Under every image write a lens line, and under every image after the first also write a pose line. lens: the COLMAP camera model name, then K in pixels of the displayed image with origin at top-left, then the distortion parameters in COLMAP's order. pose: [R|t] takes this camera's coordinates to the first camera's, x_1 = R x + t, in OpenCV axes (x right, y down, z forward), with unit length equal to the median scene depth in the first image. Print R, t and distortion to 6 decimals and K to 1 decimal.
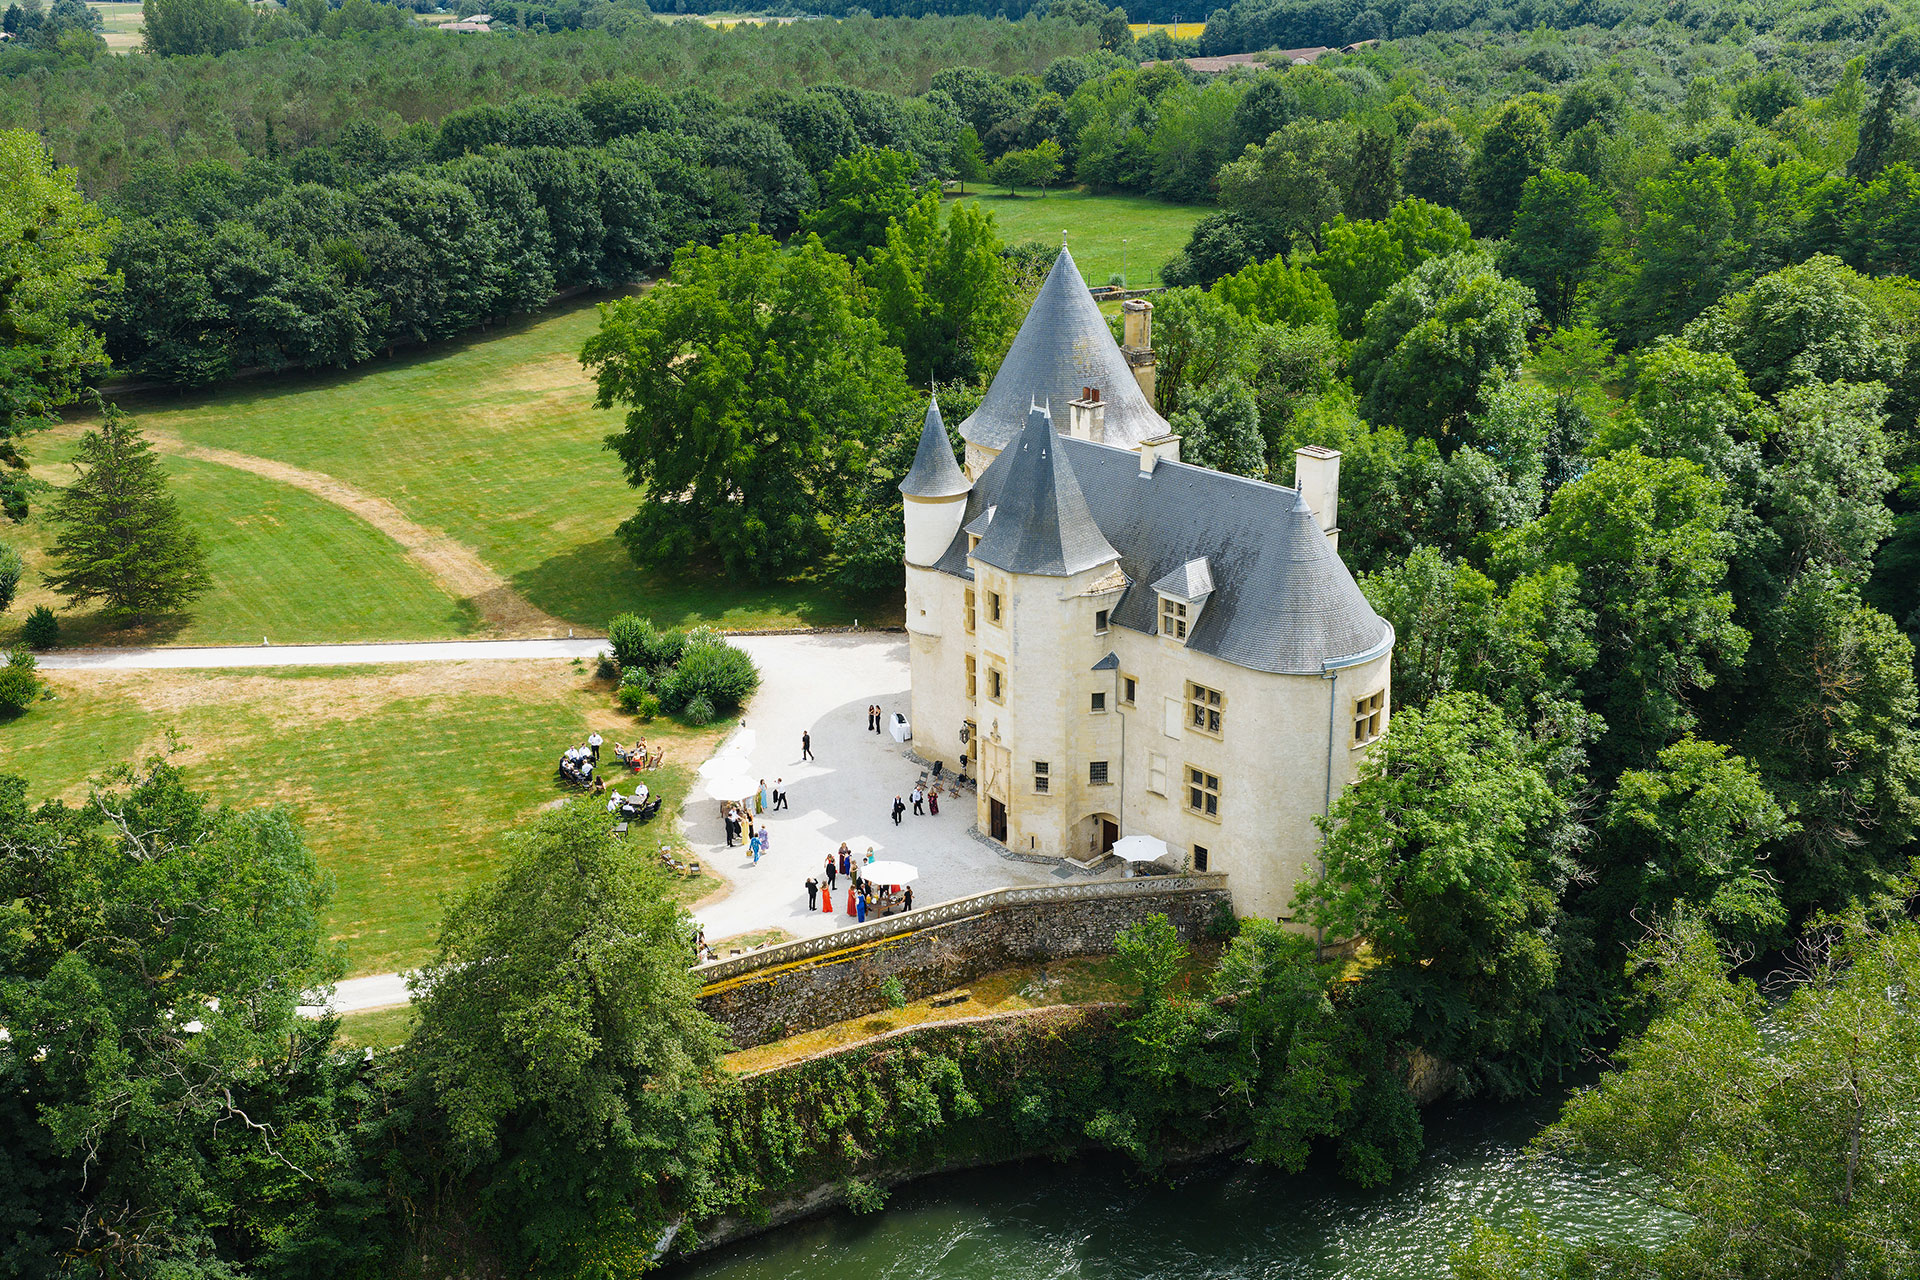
lens RADIAL K [[2668.7, 0, 959.5], [0, 2668.7, 636.9], [0, 0, 1]] dist [0.054338, 0.000000]
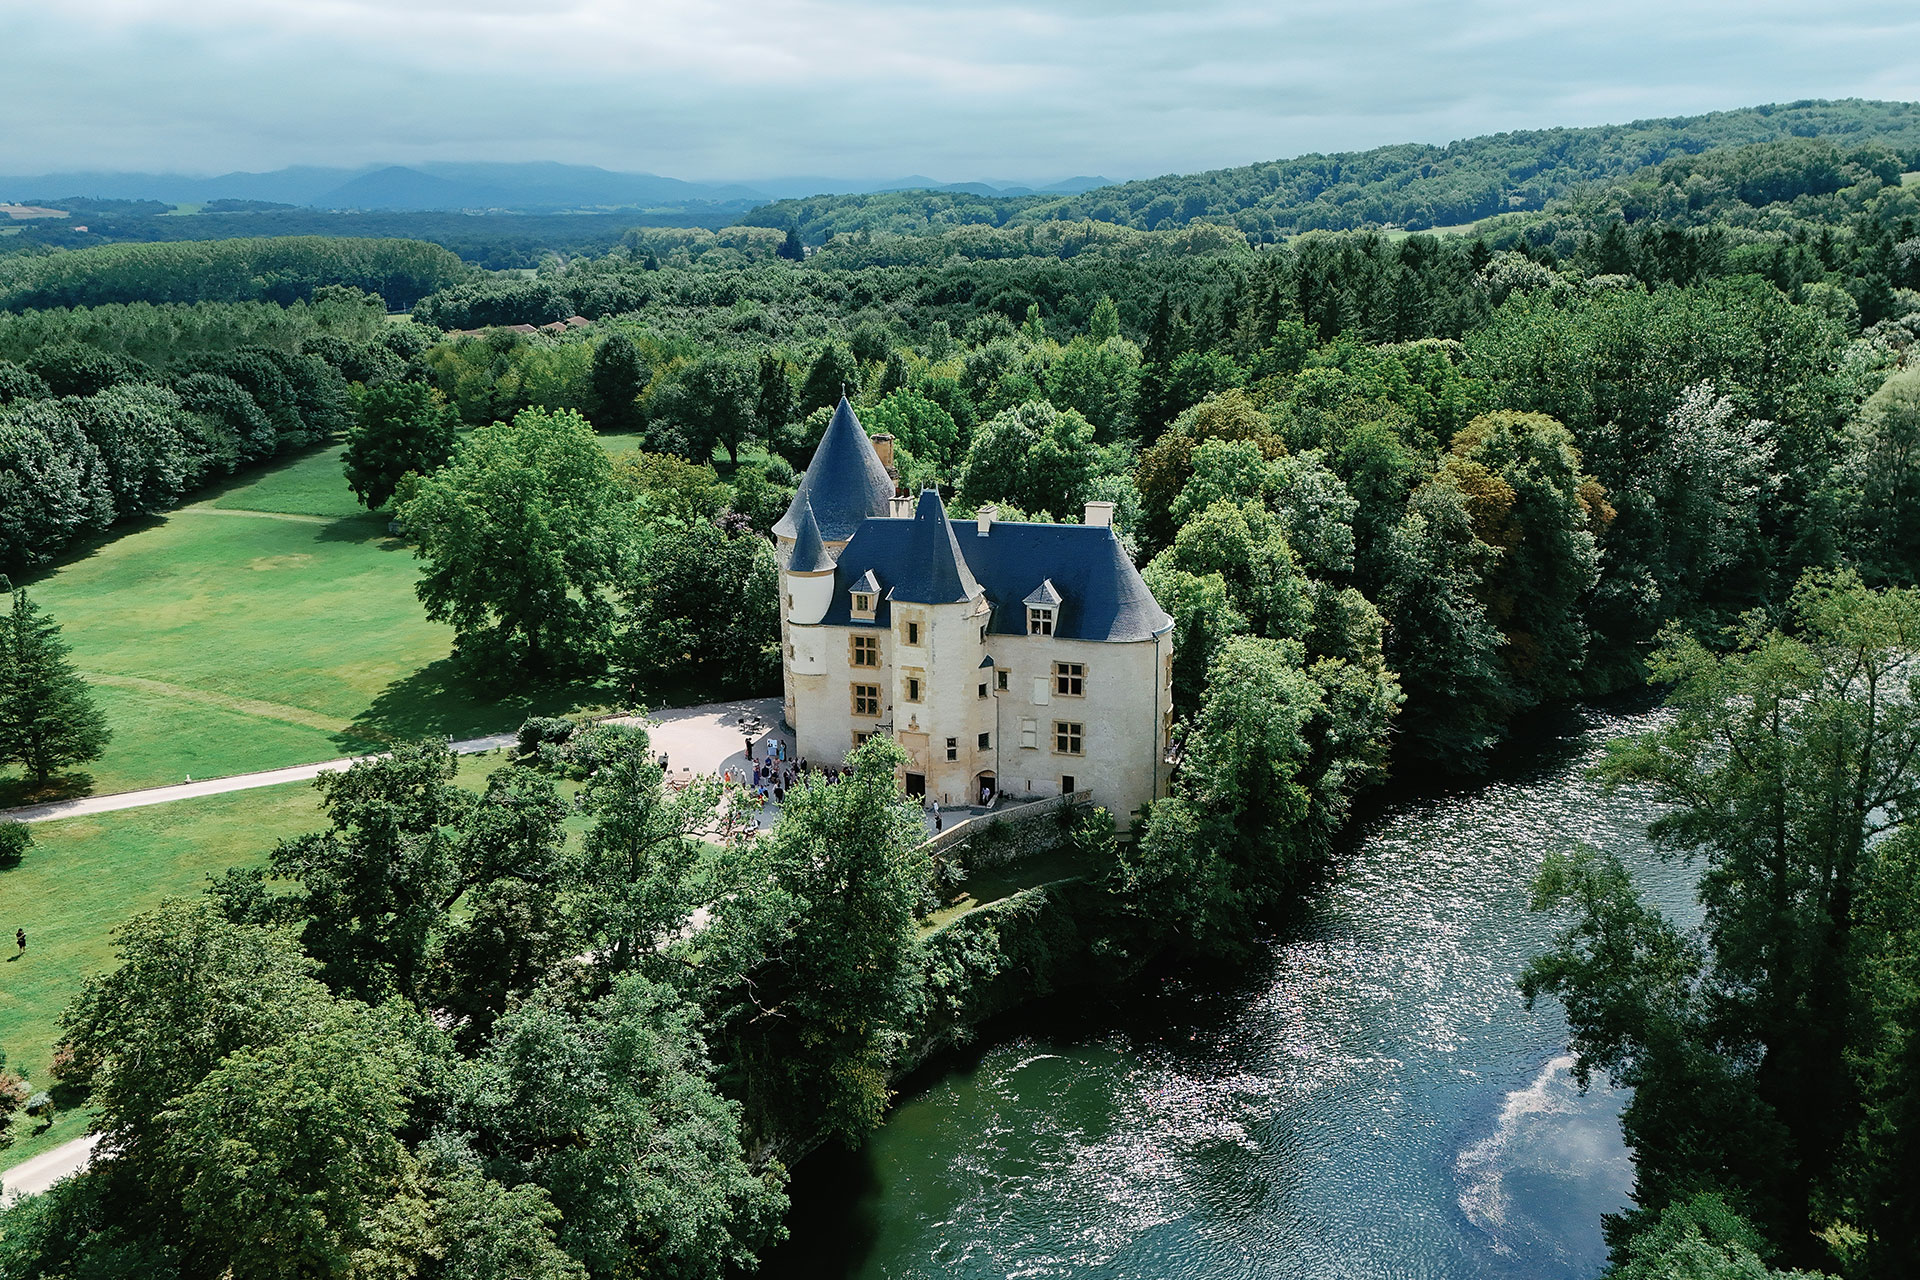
lens RADIAL K [[2668.7, 0, 960.5], [0, 2668.7, 642.2], [0, 0, 1]] dist [0.054338, 0.000000]
pose [[0.773321, -0.080488, 0.628885, -0.868144], [0.175535, 0.980315, -0.090384, 0.127685], [-0.609230, 0.180287, 0.772227, -0.112048]]
